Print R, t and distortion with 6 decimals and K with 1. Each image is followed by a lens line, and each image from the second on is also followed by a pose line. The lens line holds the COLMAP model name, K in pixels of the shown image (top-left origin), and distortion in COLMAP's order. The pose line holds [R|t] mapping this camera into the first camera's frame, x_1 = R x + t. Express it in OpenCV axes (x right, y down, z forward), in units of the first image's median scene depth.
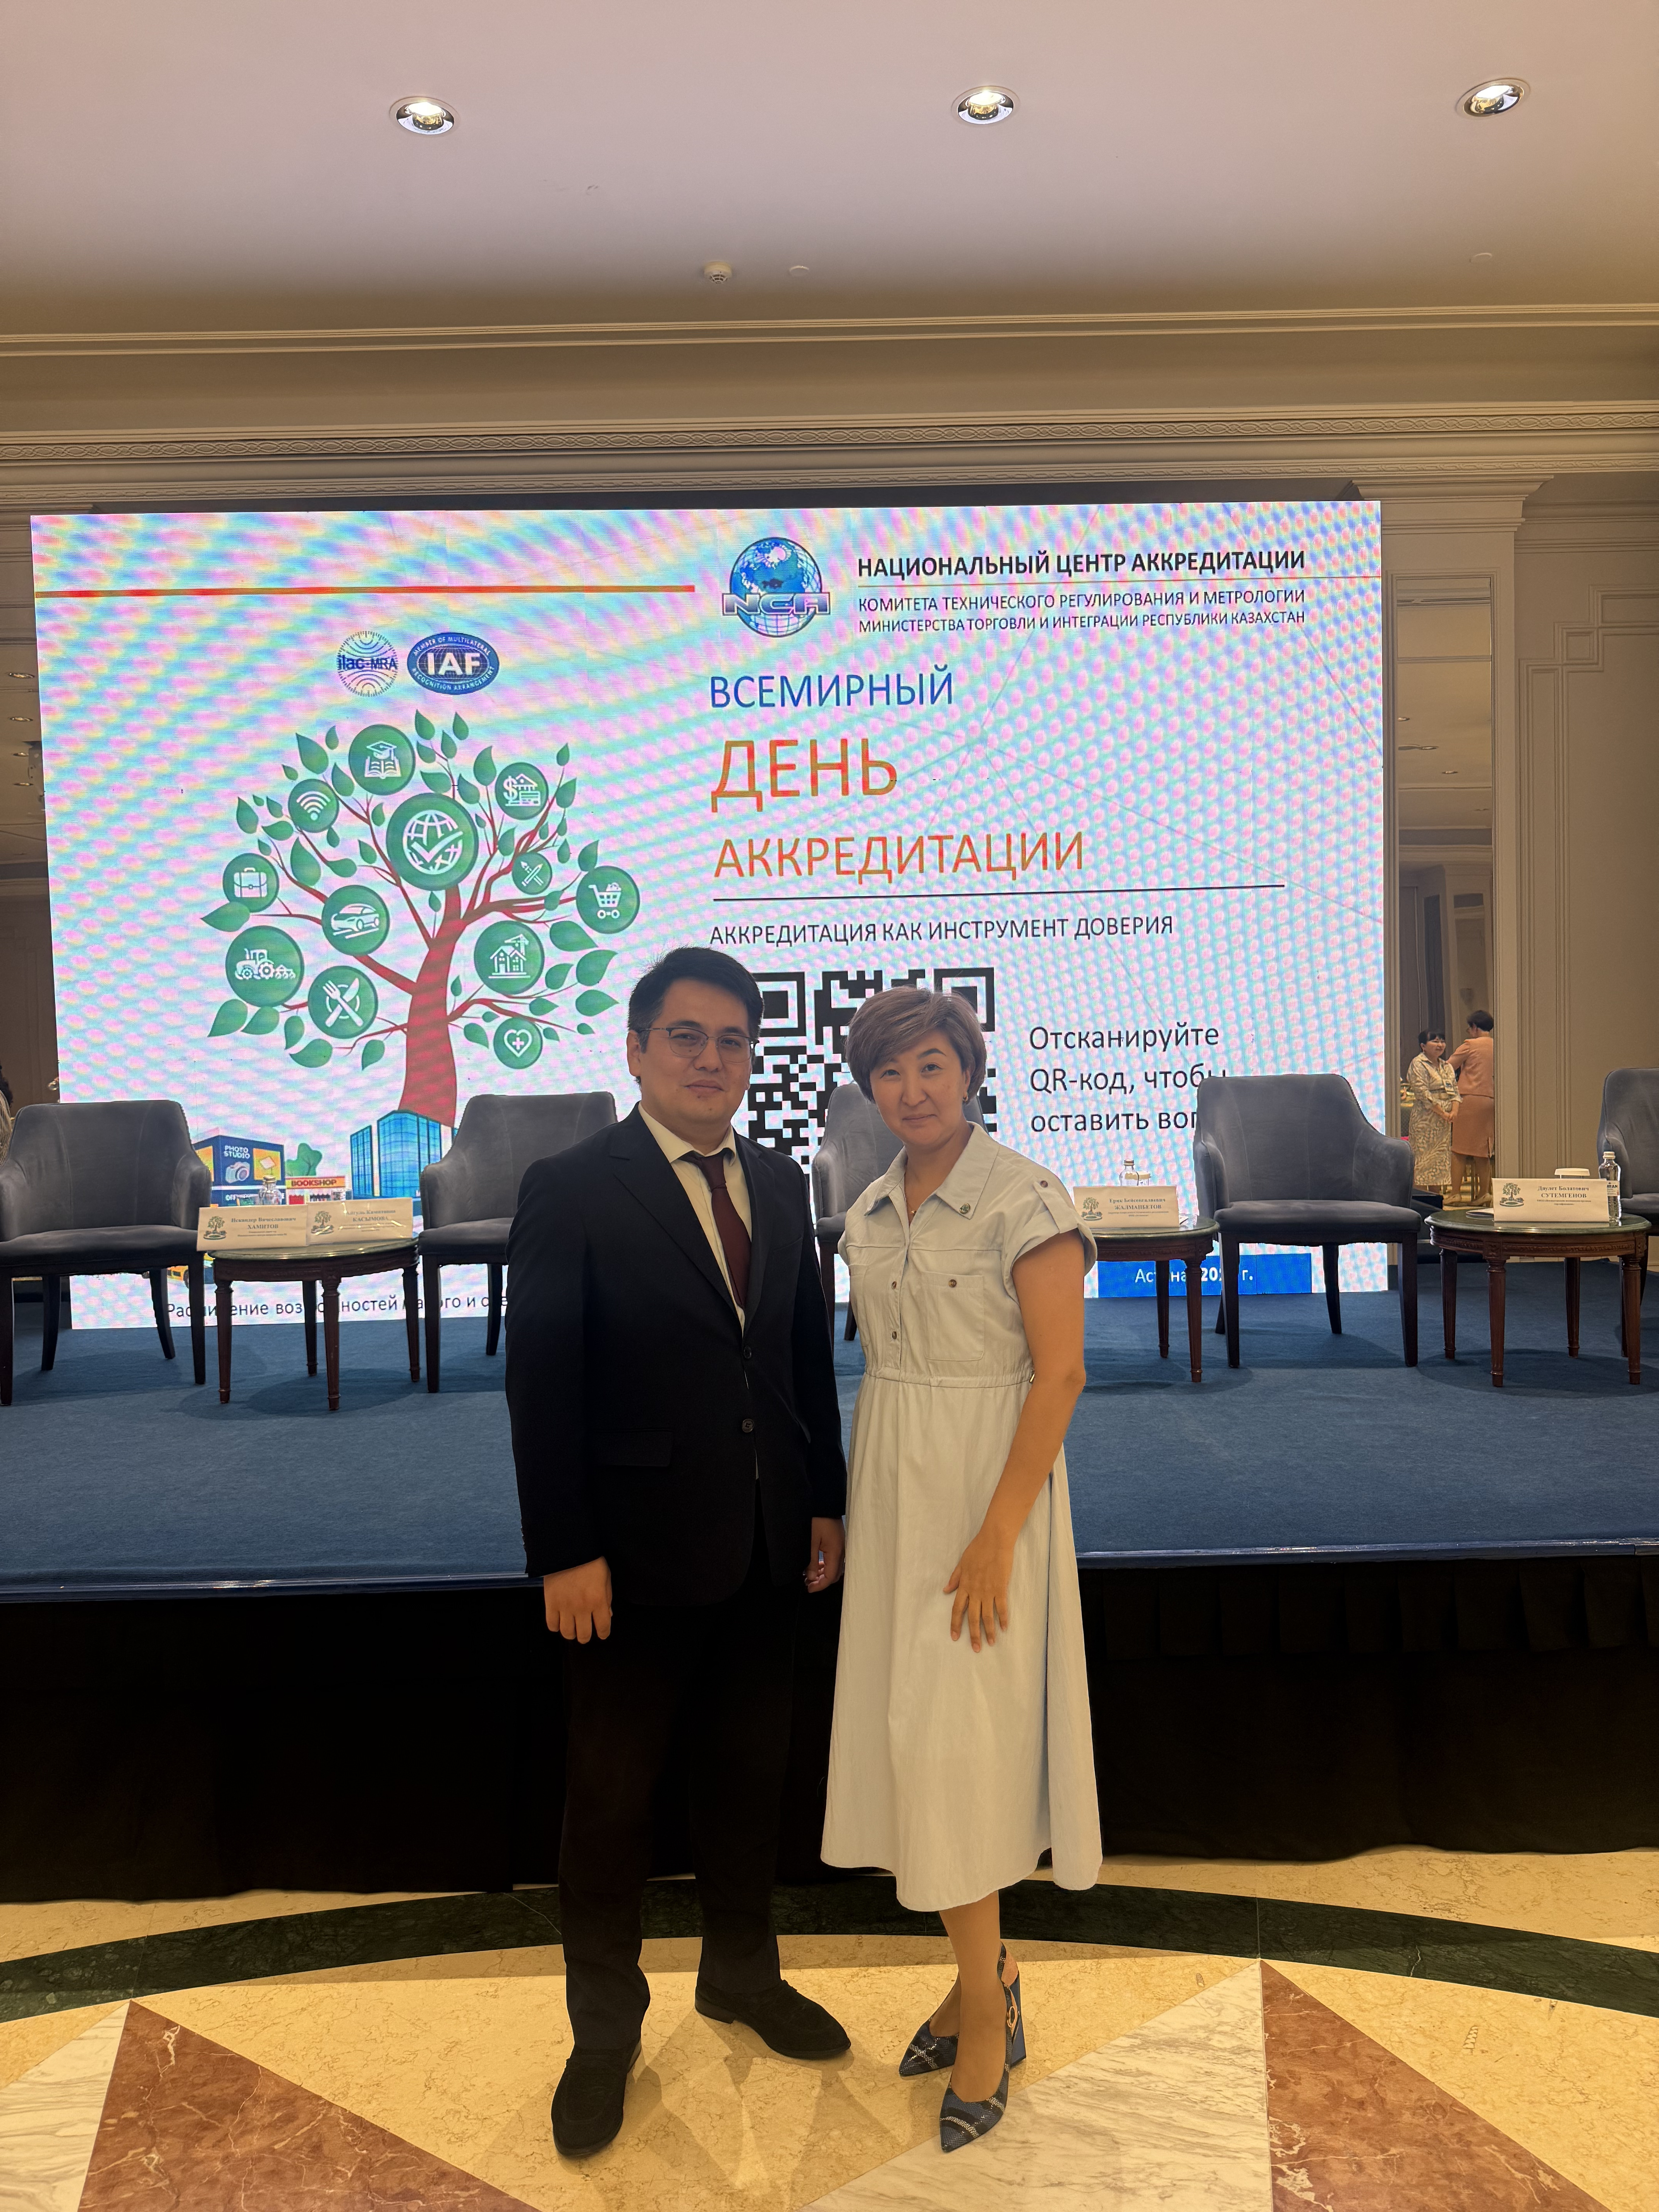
lens RADIAL K [[1560.8, 0, 841.9], [0, 1560.8, 1118.5], [0, 0, 1]] dist [0.097822, -0.024452]
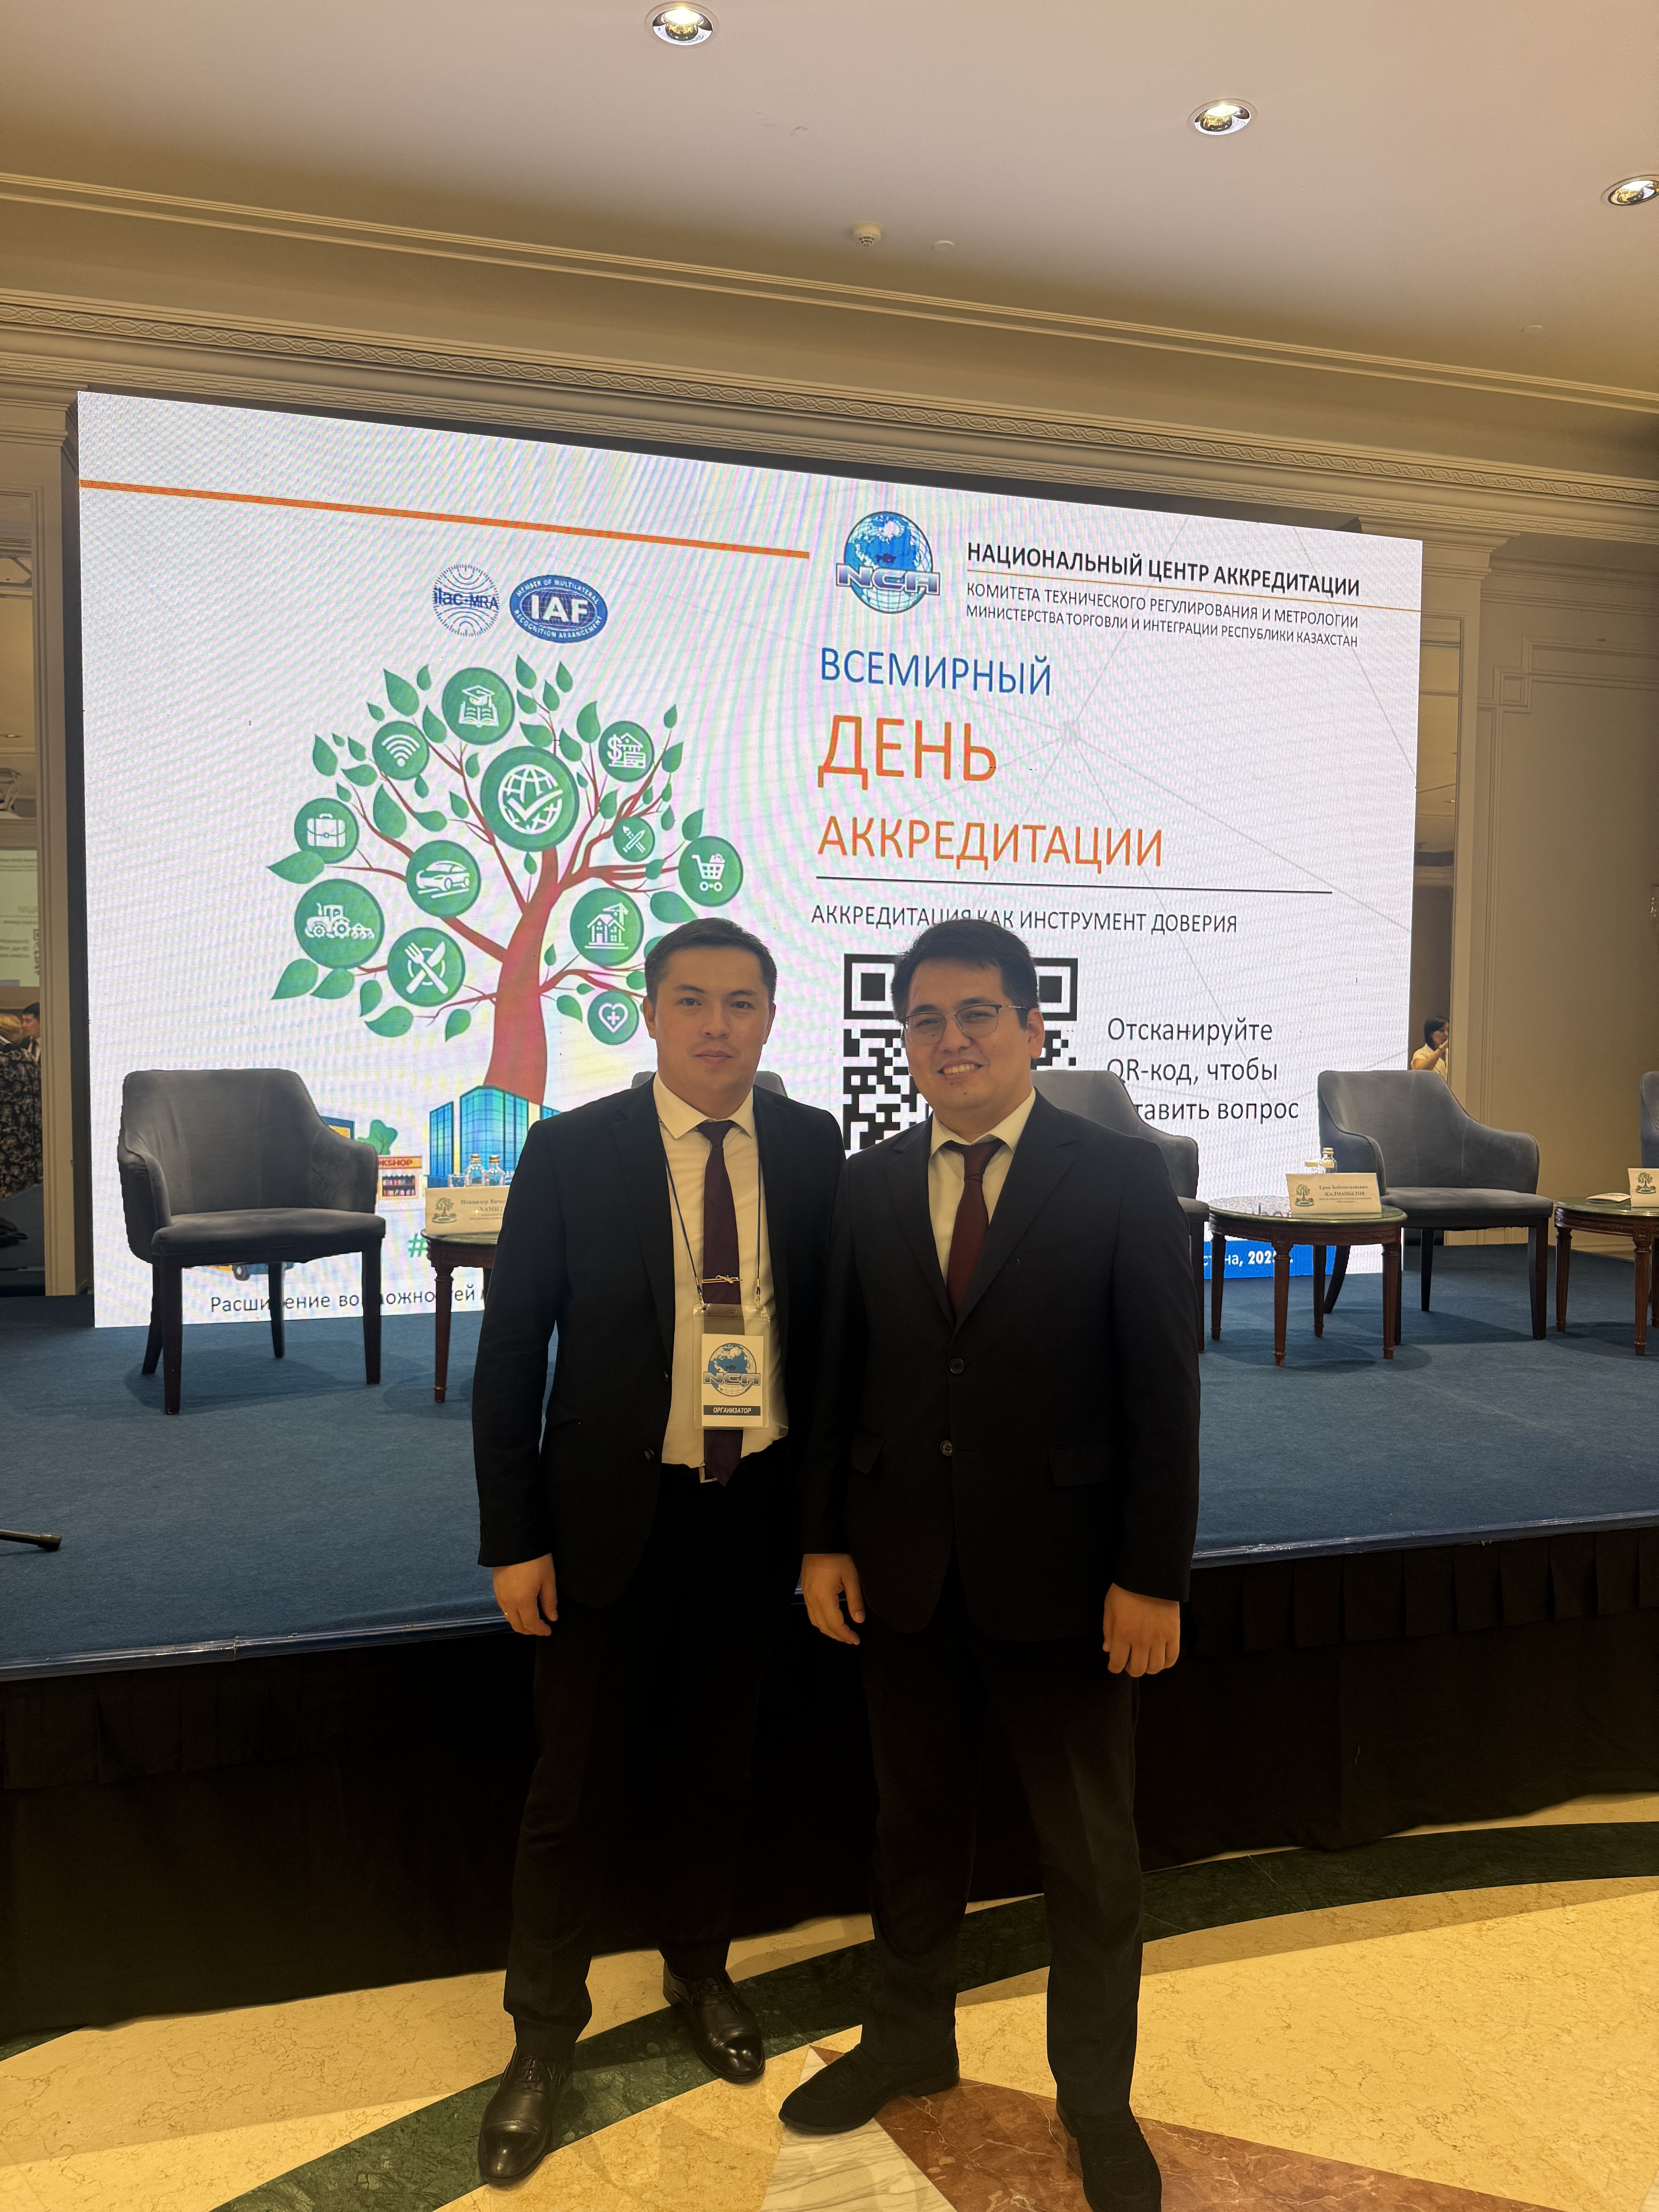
lens RADIAL K [[1560.8, 0, 848.8], [0, 1560.8, 1113.4], [0, 0, 1]] dist [0.097822, -0.024452]
pose [[0.967634, 0.016996, 0.251786, -0.306920], [-0.019549, 0.999780, 0.007639, -0.000181], [-0.251601, -0.012314, 0.967753, 0.048820]]
